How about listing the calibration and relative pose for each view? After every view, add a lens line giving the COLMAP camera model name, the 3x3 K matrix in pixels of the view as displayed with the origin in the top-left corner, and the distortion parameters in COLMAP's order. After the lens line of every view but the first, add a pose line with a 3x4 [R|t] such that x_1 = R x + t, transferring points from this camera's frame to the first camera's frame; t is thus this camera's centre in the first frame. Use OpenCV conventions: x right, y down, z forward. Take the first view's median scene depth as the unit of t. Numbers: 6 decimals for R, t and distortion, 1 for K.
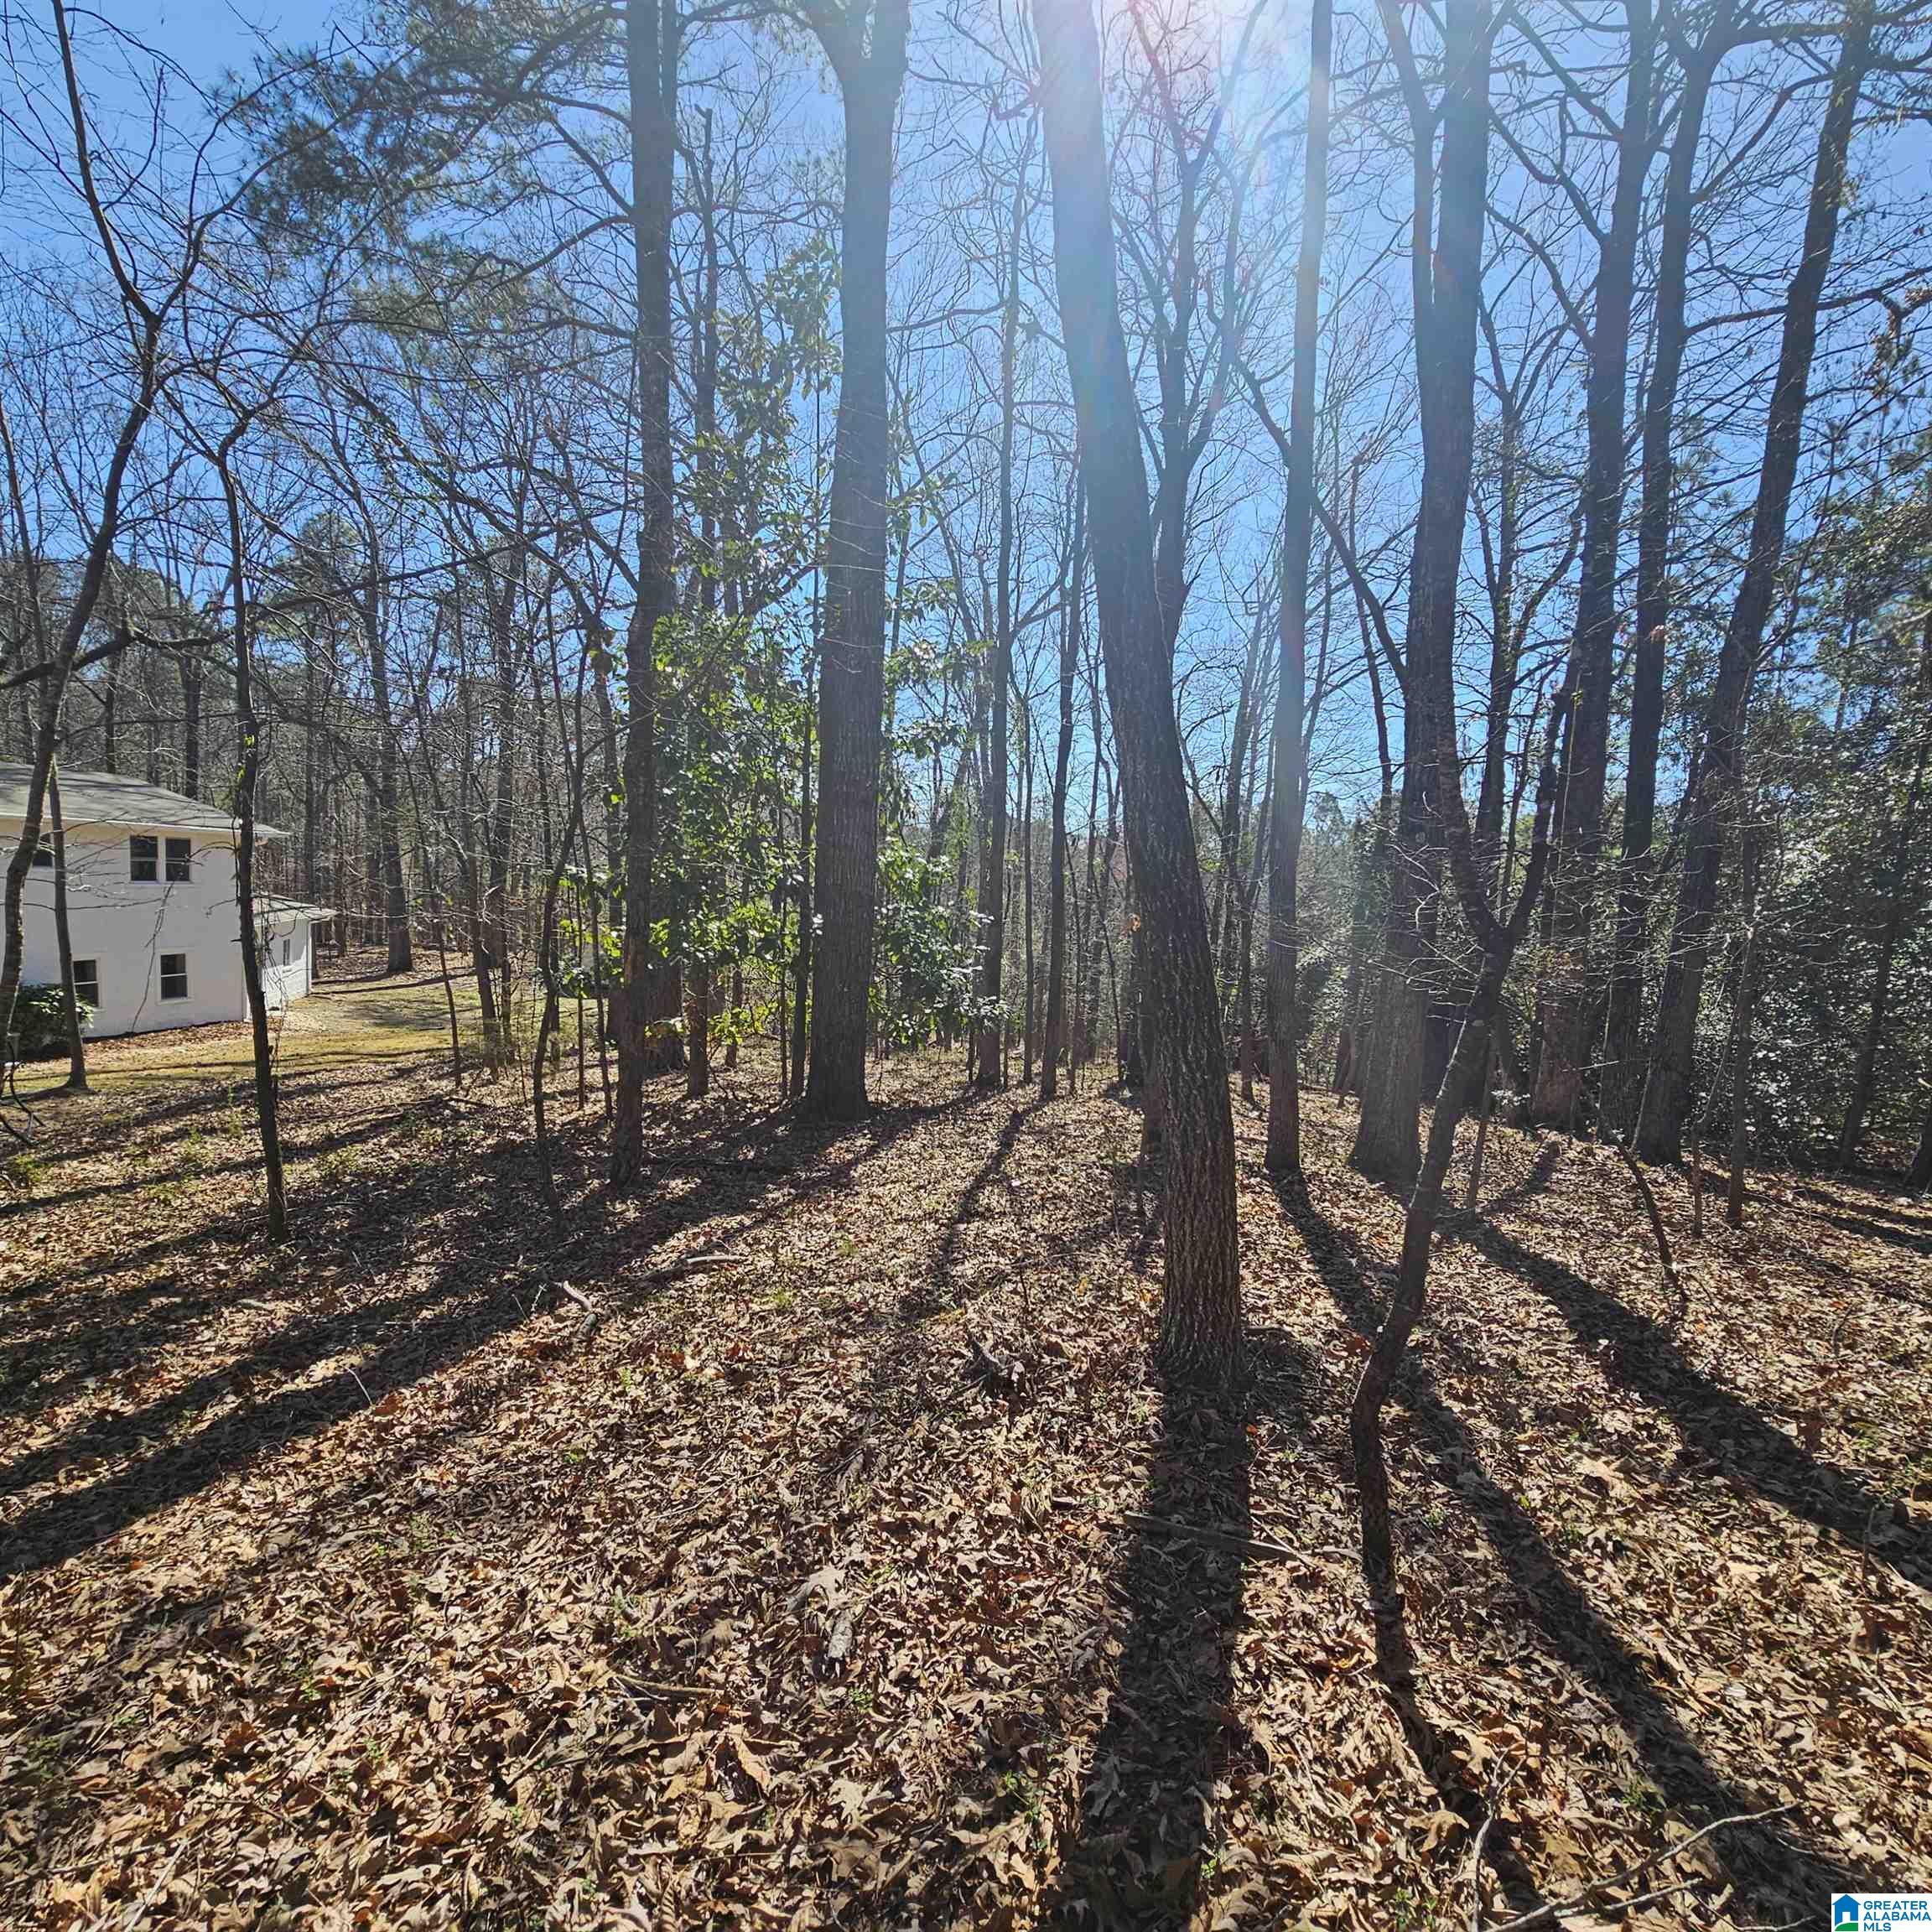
lens RADIAL K [[1047.6, 0, 972.4], [0, 1047.6, 976.0], [0, 0, 1]] dist [0.000201, -0.000621]
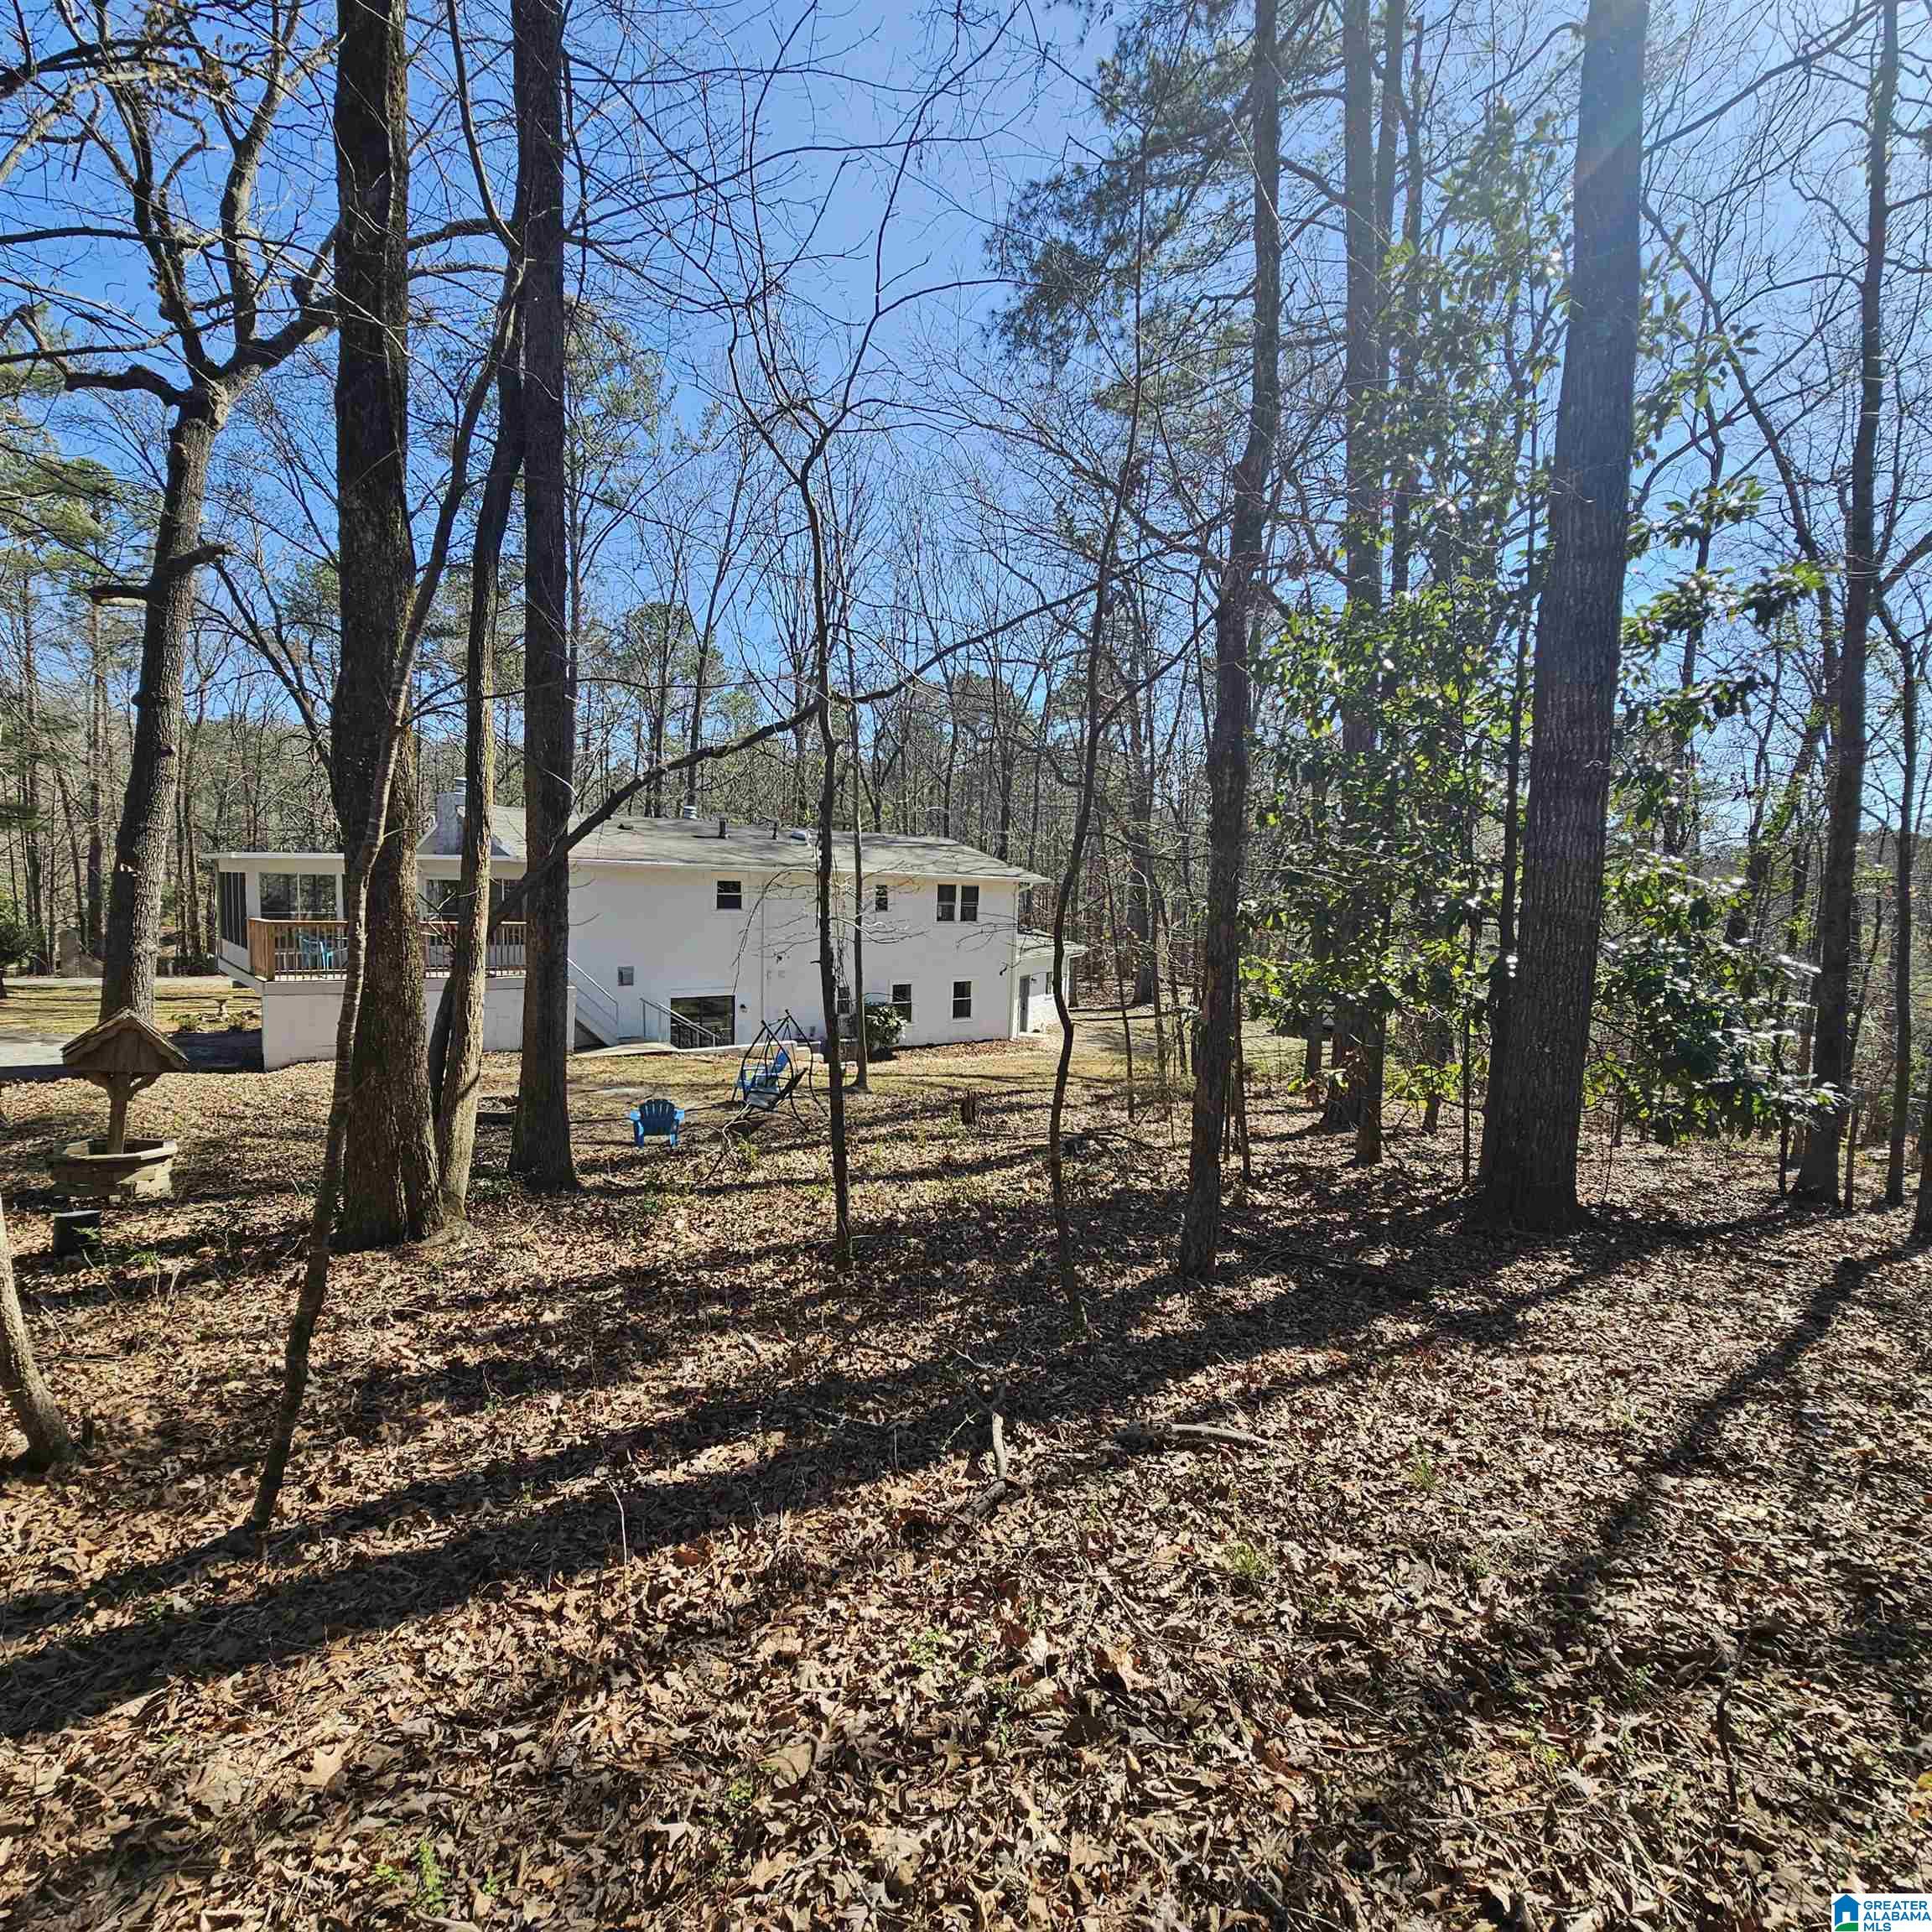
lens RADIAL K [[1047.6, 0, 972.4], [0, 1047.6, 976.0], [0, 0, 1]] dist [0.000201, -0.000621]
pose [[0.774115, 0.023693, -0.632602, 0.030786], [-0.048196, 0.998605, -0.021577, -0.003751], [0.631208, 0.047192, 0.774176, 0.184223]]
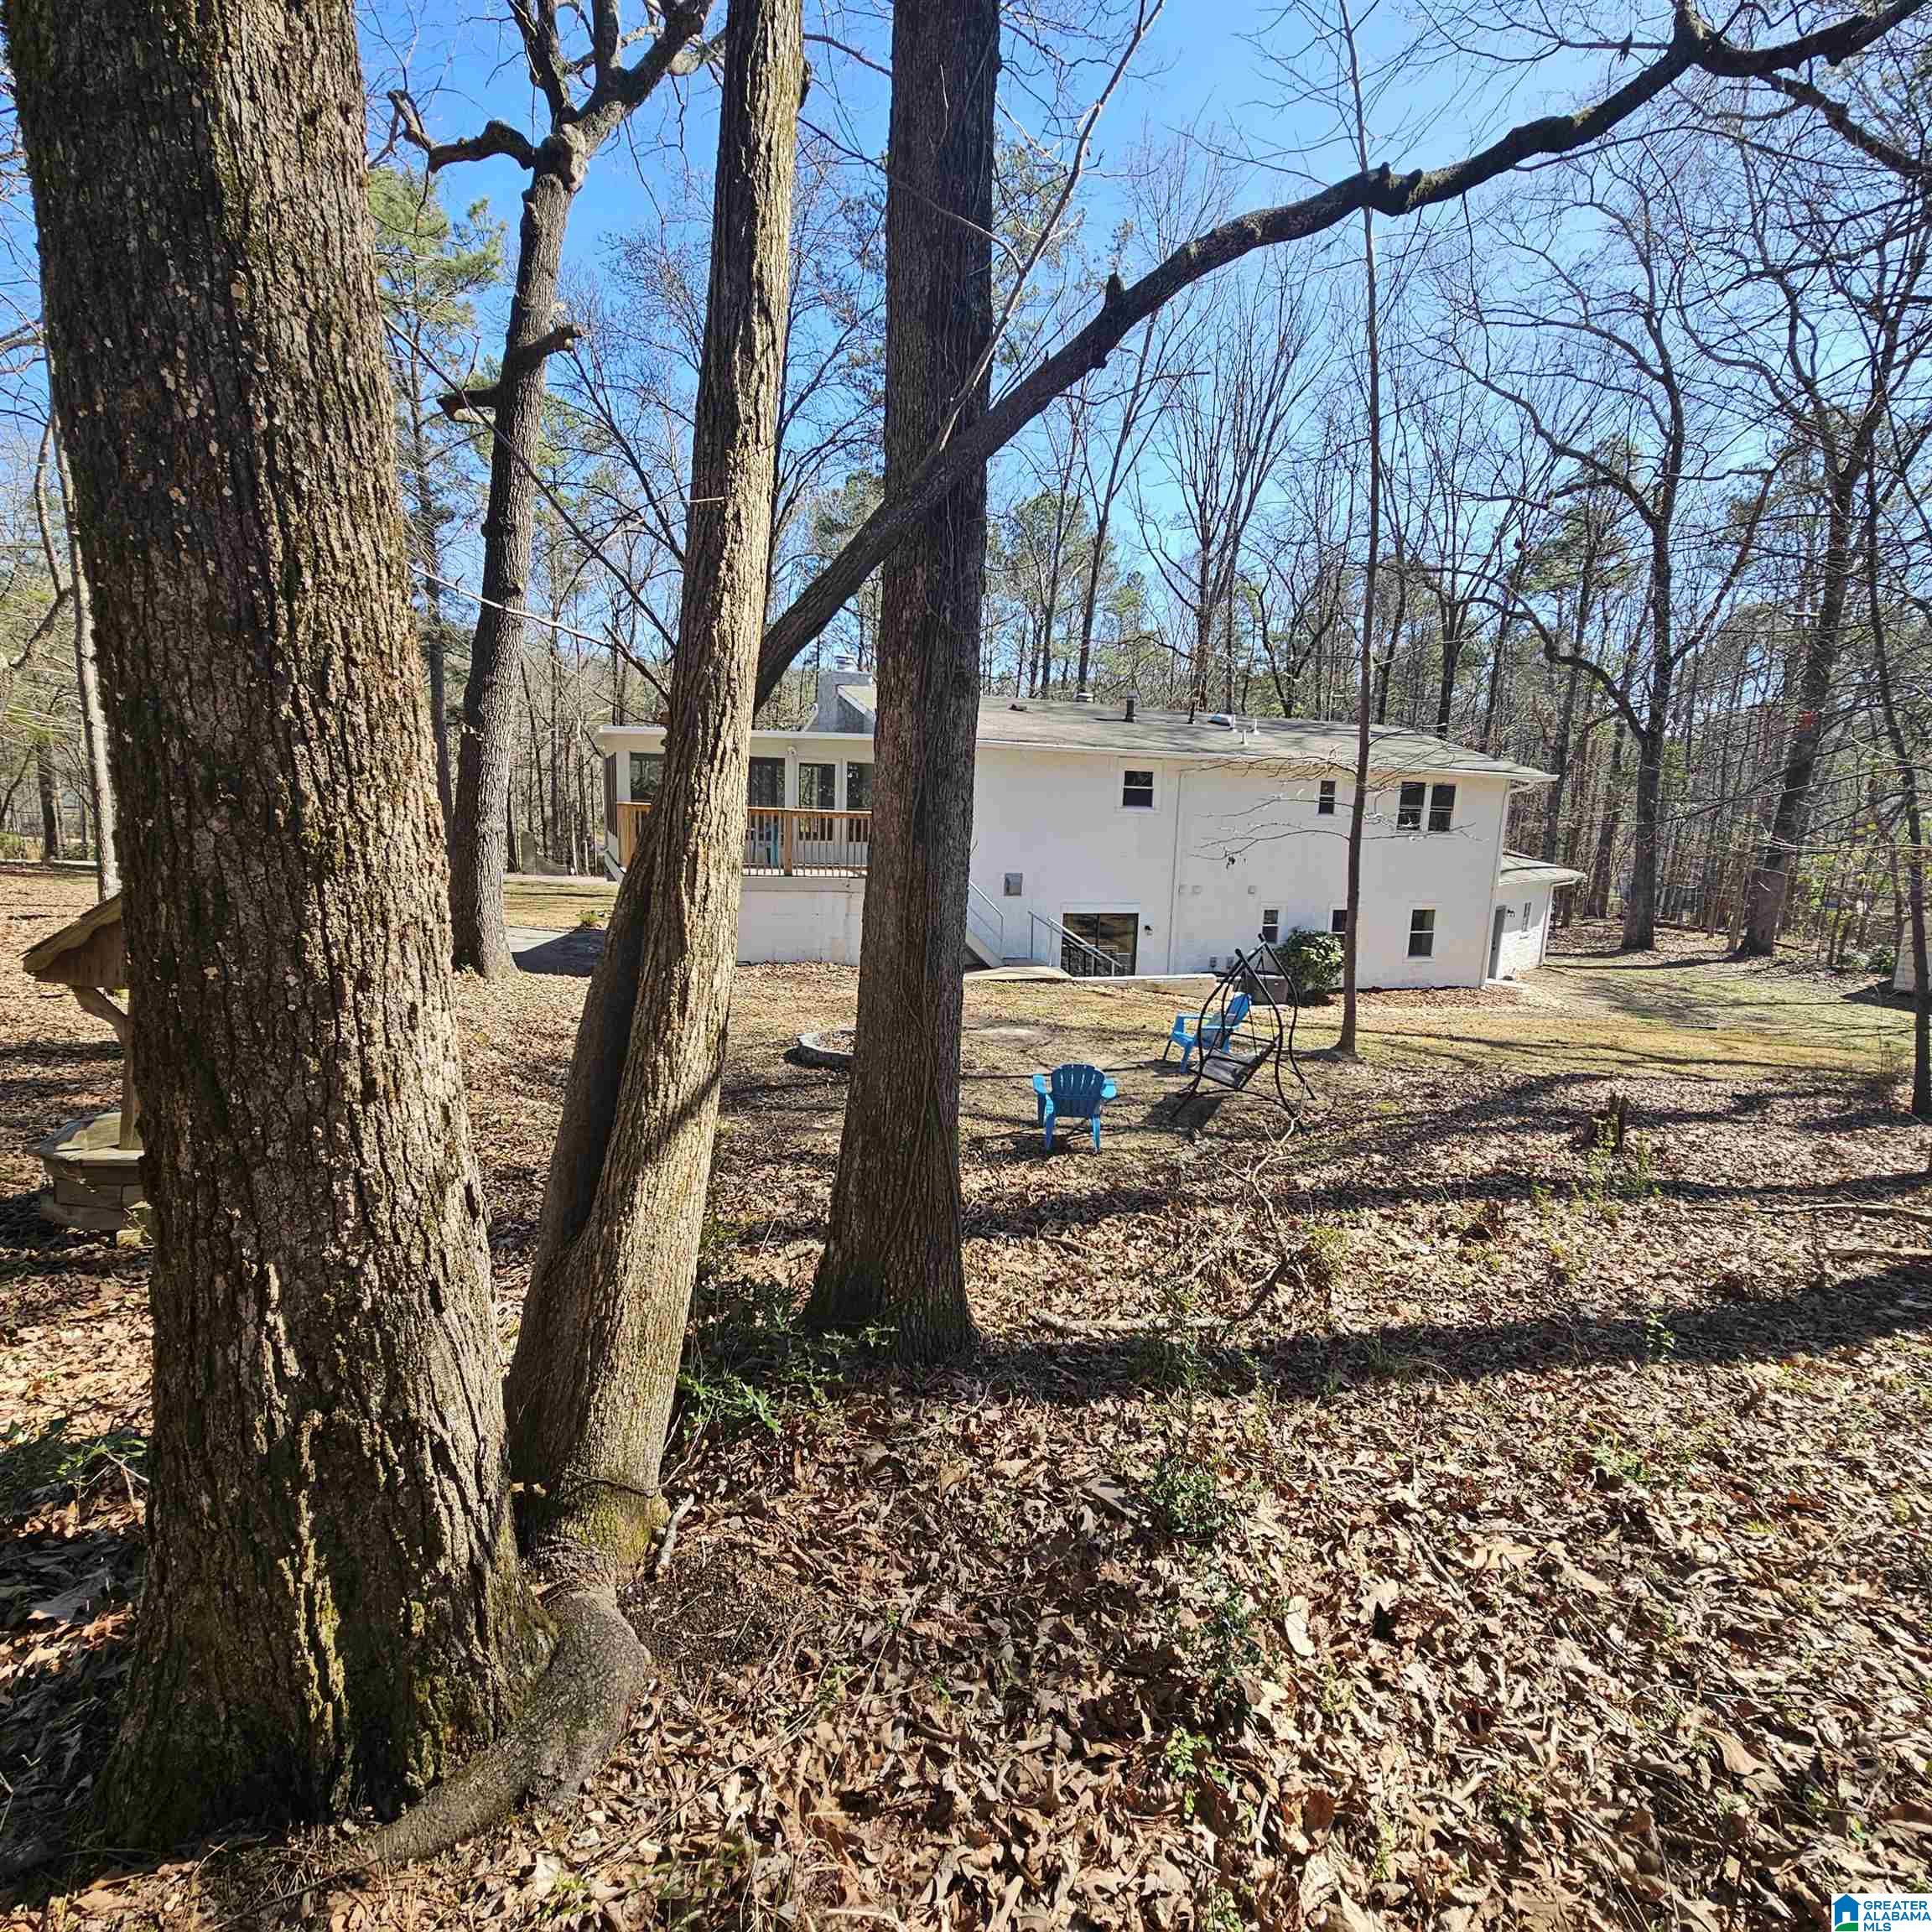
lens RADIAL K [[1047.6, 0, 972.4], [0, 1047.6, 976.0], [0, 0, 1]] dist [0.000201, -0.000621]
pose [[0.516717, 0.108899, -0.849202, -0.453920], [-0.090878, 0.993250, 0.072074, 0.020225], [0.851319, 0.039932, 0.523126, 0.452165]]
